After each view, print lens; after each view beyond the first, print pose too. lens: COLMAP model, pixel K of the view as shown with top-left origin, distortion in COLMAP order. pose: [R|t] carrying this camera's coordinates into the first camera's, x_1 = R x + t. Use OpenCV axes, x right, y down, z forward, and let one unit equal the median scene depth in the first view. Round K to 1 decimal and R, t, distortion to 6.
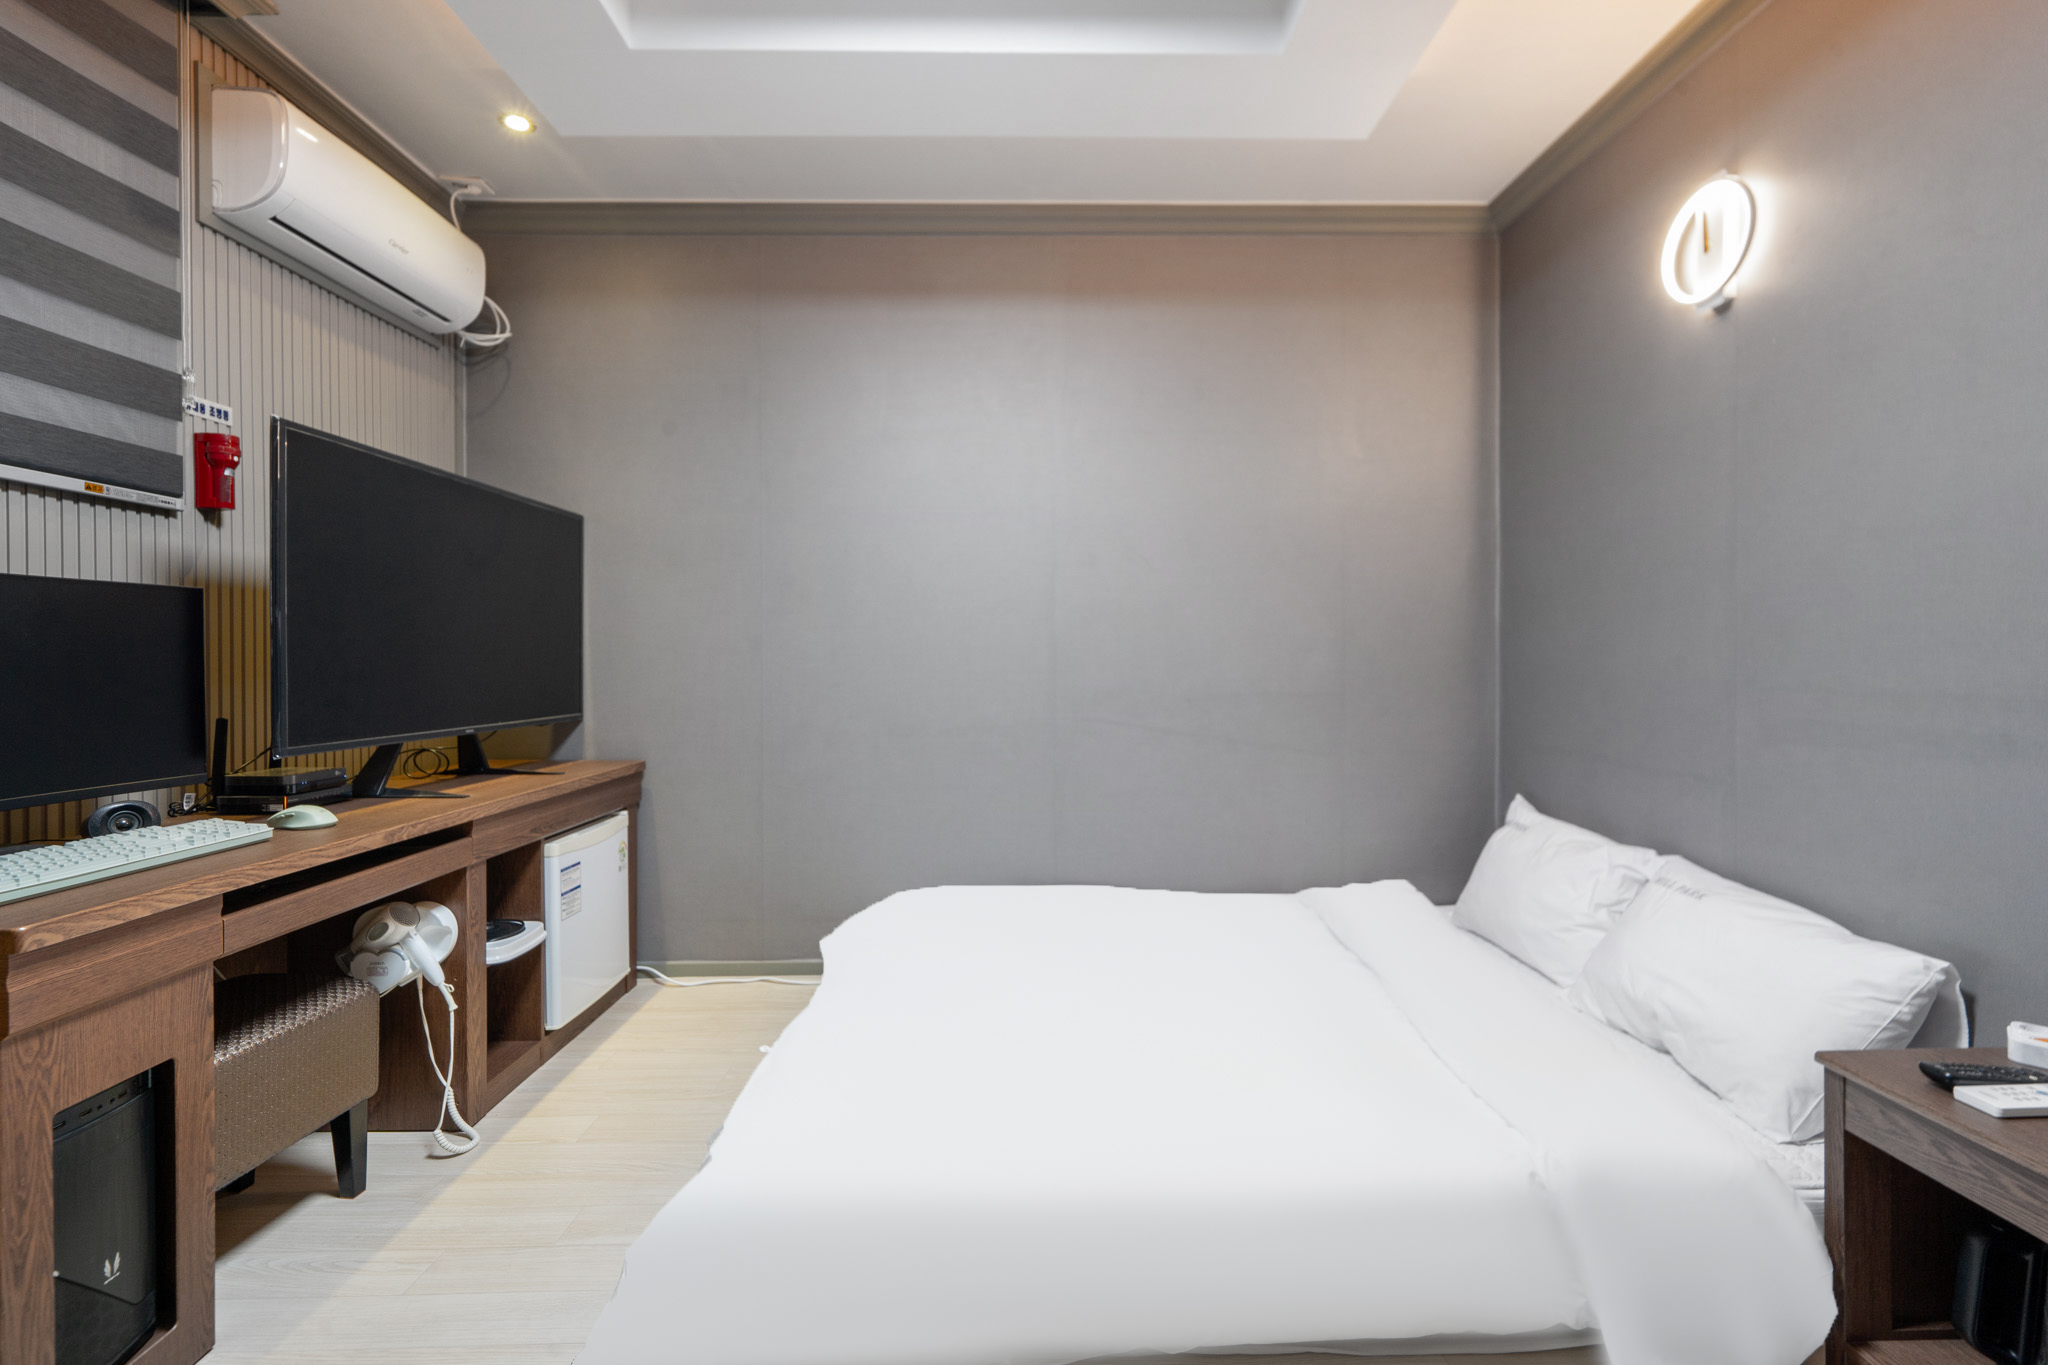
lens RADIAL K [[883.7, 0, 1038.2], [0, 883.7, 670.7], [0, 0, 1]] dist [0.002915, -0.001563]
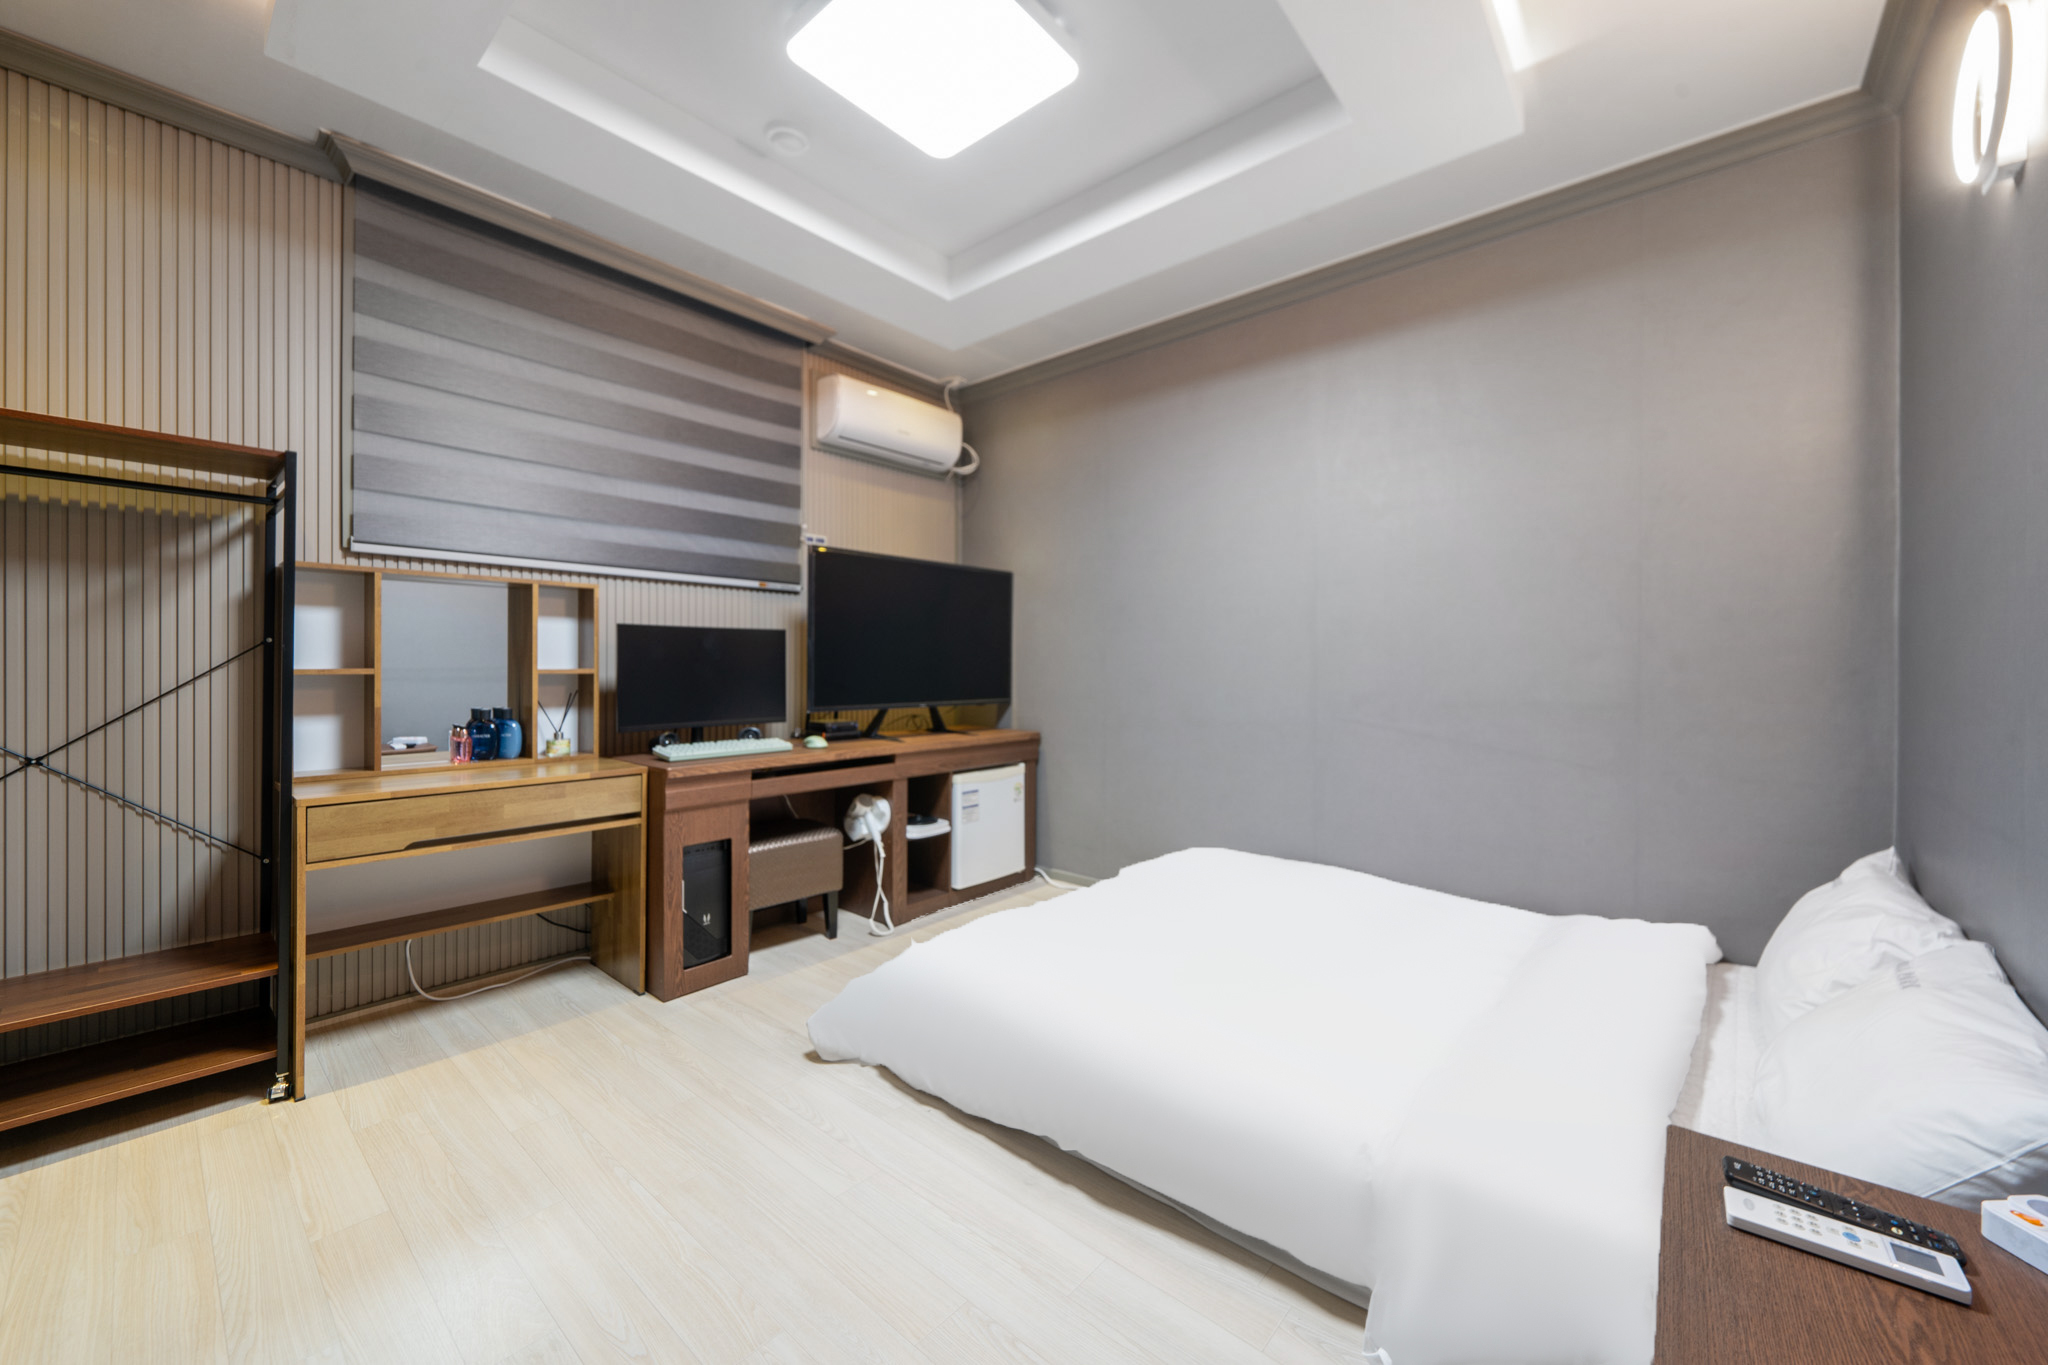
lens RADIAL K [[790.8, 0, 1051.2], [0, 790.8, 673.1], [0, 0, 1]] dist [0.001274, -0.001980]
pose [[0.748720, 0.012843, -0.662762, 0.660391], [-0.013379, 0.999901, 0.004261, -0.005926], [0.662752, 0.005677, 0.748818, 0.009520]]
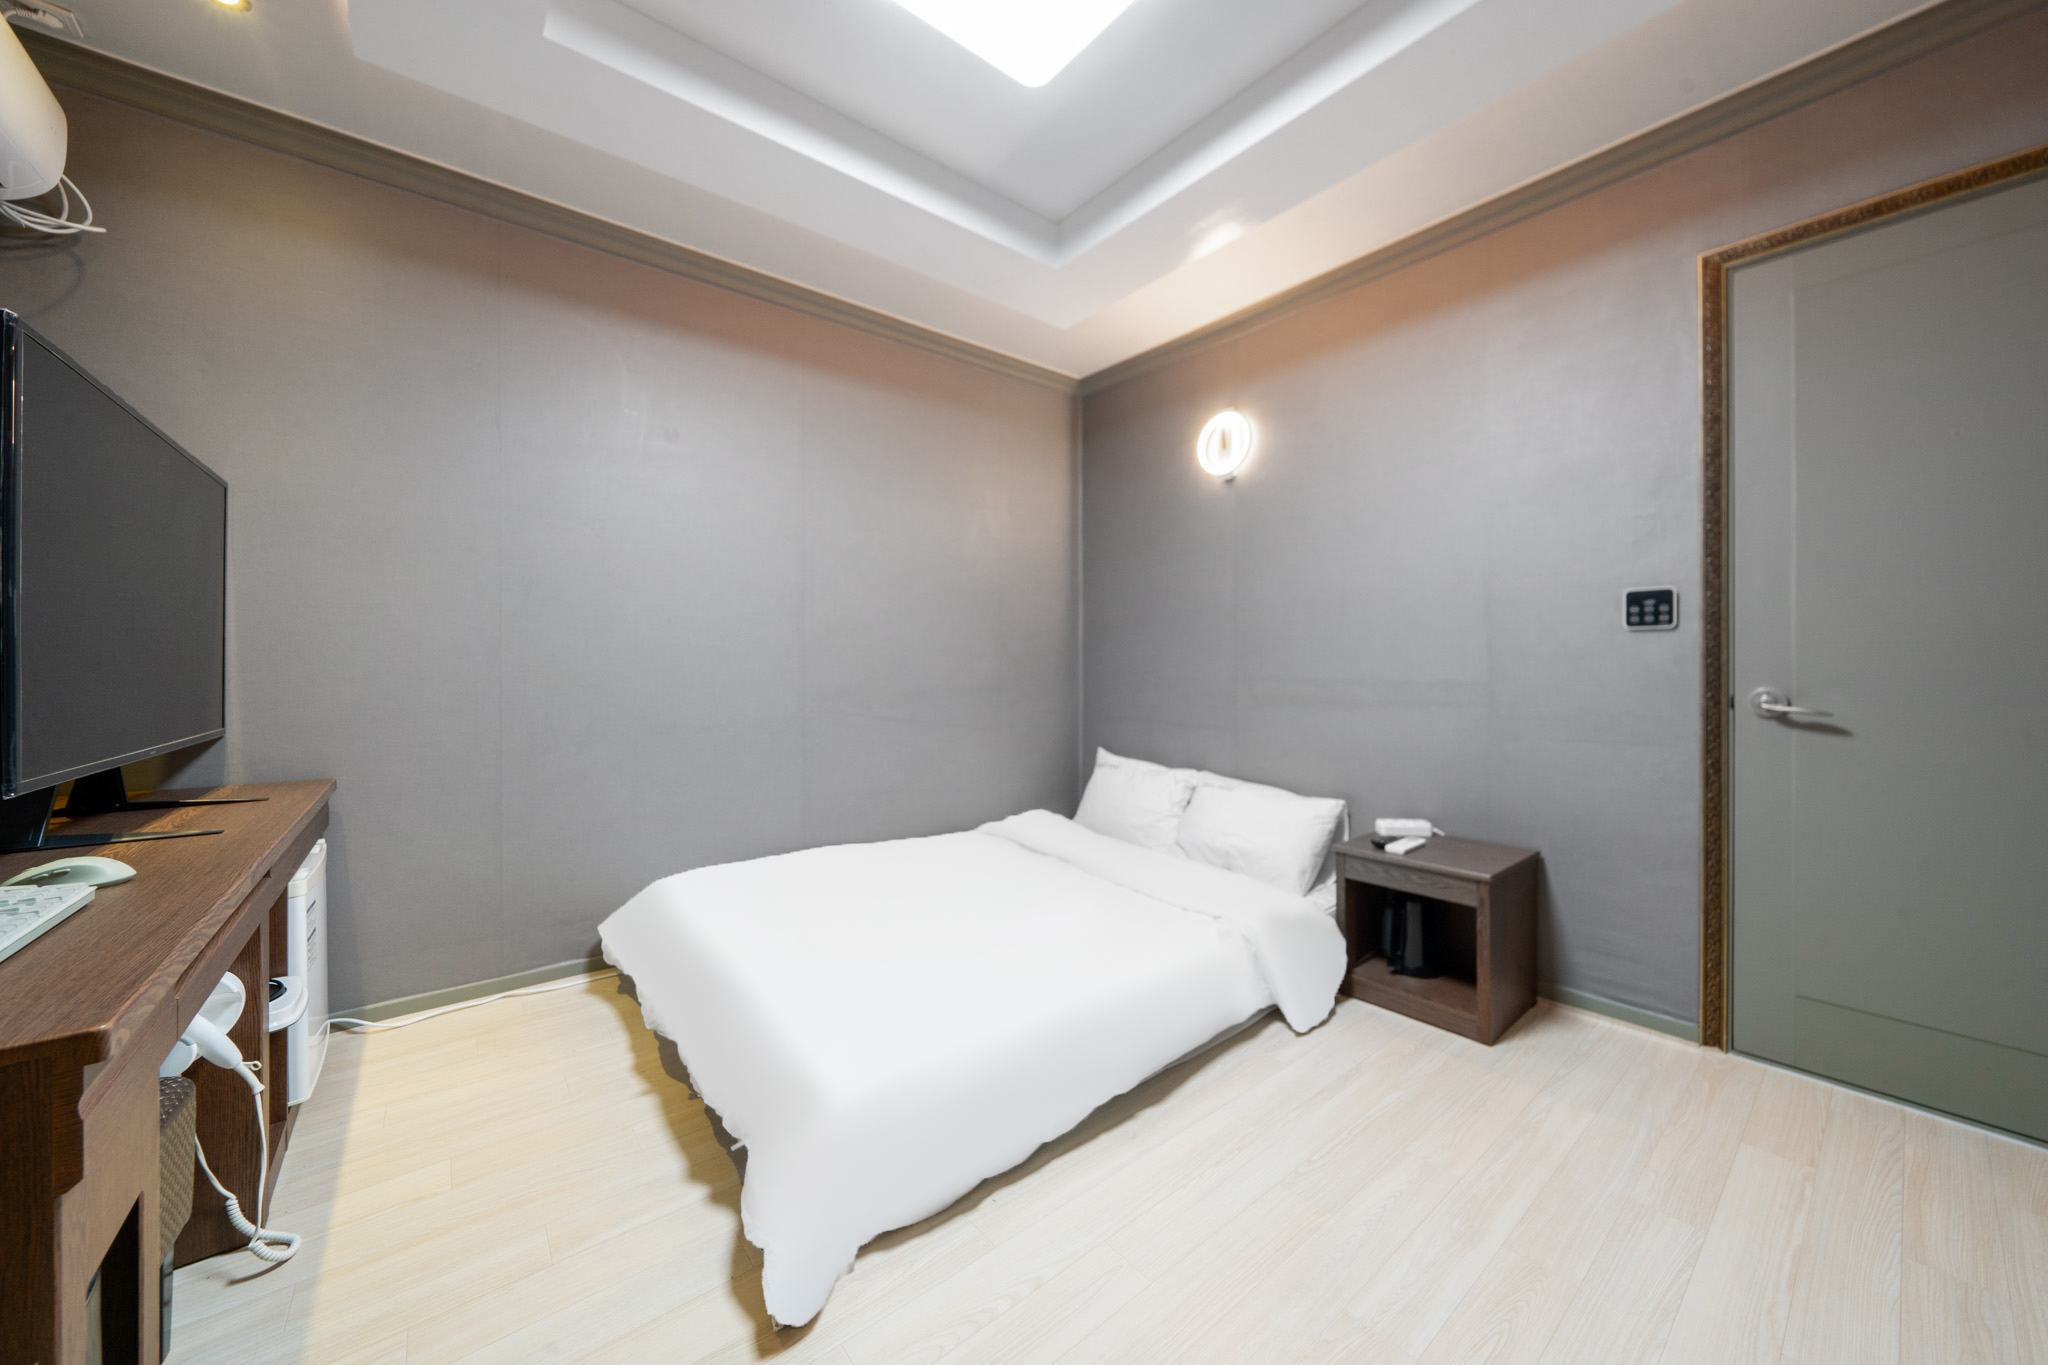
lens RADIAL K [[738.0, 0, 1022.2], [0, 738.0, 669.5], [0, 0, 1]] dist [-0.000712, 0.001576]
pose [[0.785650, -0.001531, 0.618669, -0.522086], [0.005203, 0.999978, -0.004132, 0.002366], [-0.618649, 0.006465, 0.785641, 0.030361]]
